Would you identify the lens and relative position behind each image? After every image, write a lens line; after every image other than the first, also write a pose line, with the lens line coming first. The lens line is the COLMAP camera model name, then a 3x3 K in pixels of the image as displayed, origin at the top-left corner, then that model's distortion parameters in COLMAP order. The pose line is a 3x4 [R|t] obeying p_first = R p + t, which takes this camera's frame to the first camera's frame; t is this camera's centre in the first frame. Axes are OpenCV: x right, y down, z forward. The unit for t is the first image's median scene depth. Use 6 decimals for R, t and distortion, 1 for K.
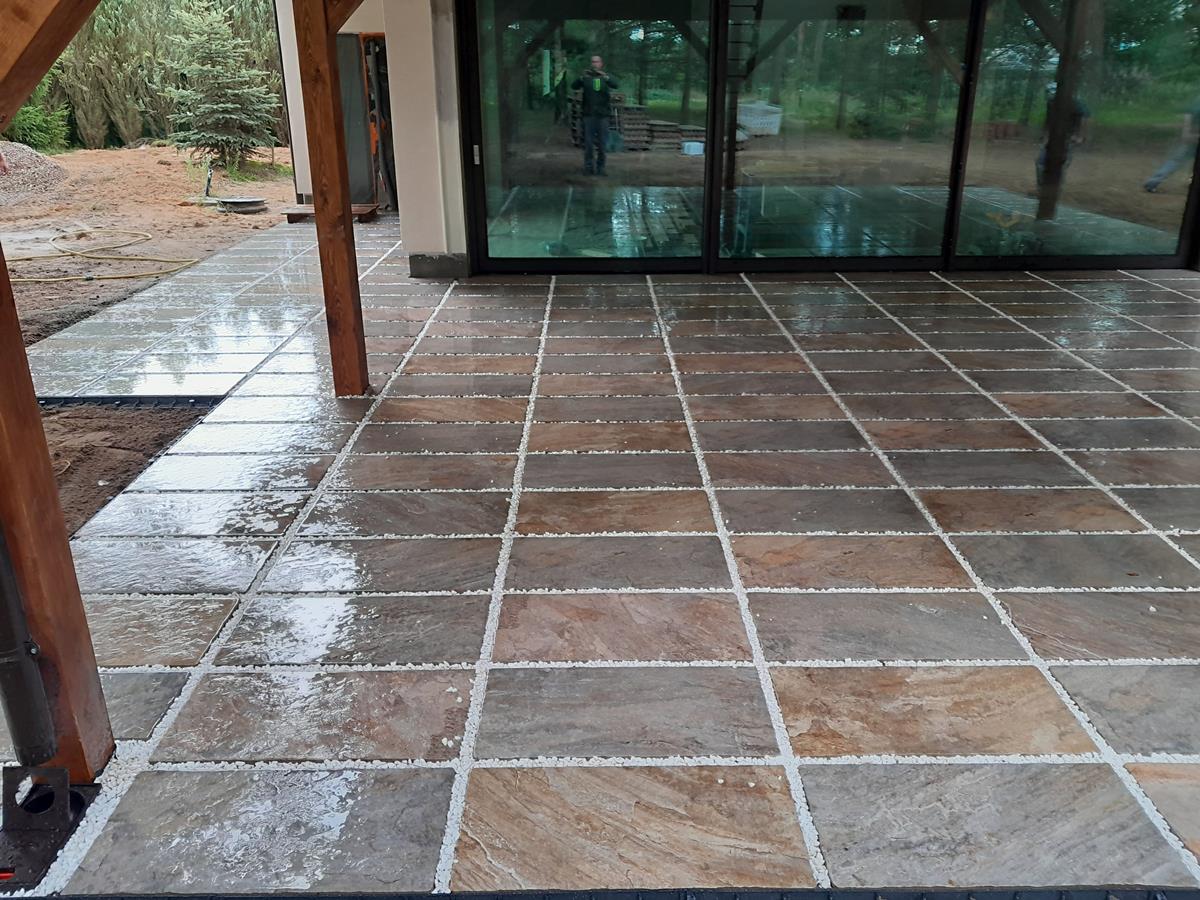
lens RADIAL K [[950.4, 0, 599.6], [0, 950.4, 455.8], [0, 0, 1]] dist [0.014736, -0.029998]
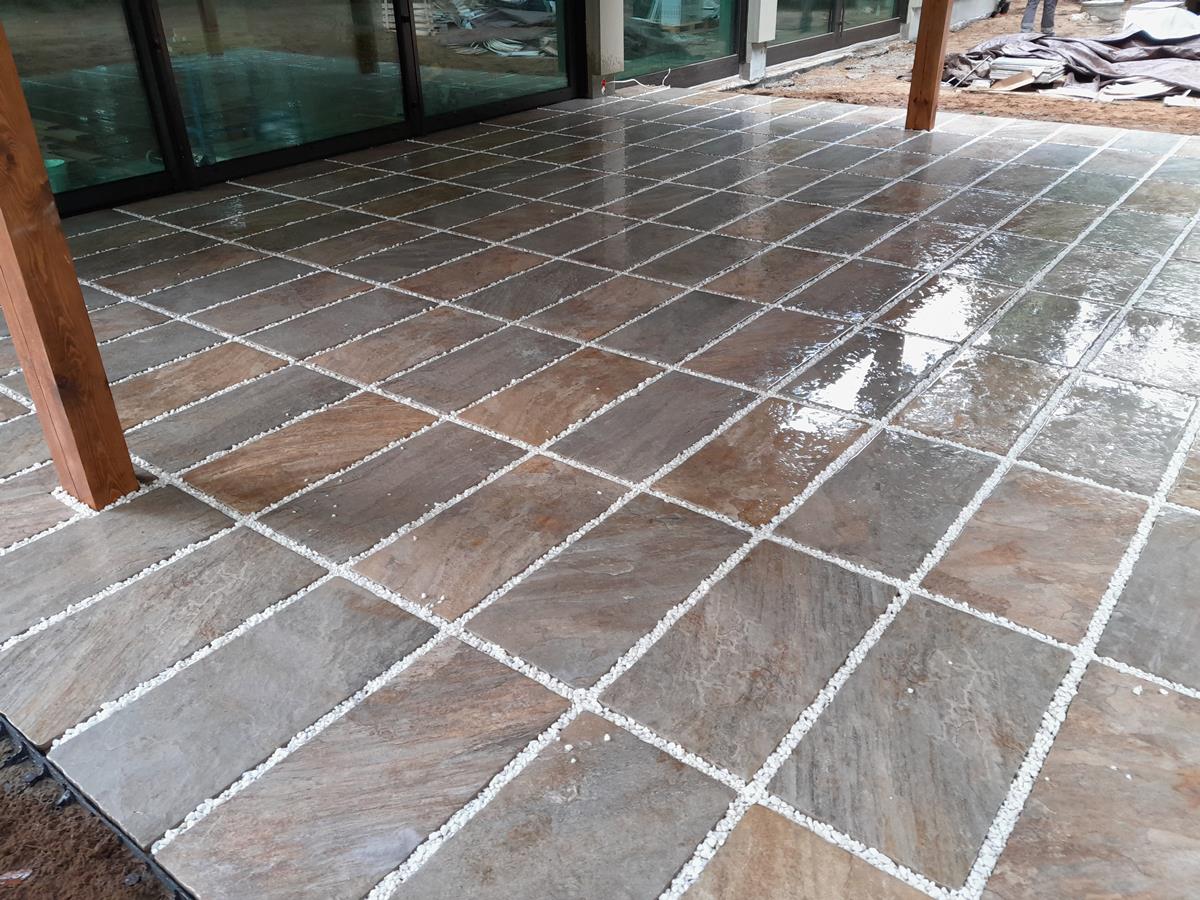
lens RADIAL K [[950.4, 0, 599.6], [0, 950.4, 443.3], [0, 0, 1]] dist [0.014736, -0.029998]
pose [[0.616429, -0.387315, 0.685567, -0.500059], [0.310561, 0.919670, 0.240332, -0.152513], [-0.723580, 0.064763, 0.687196, 0.430912]]
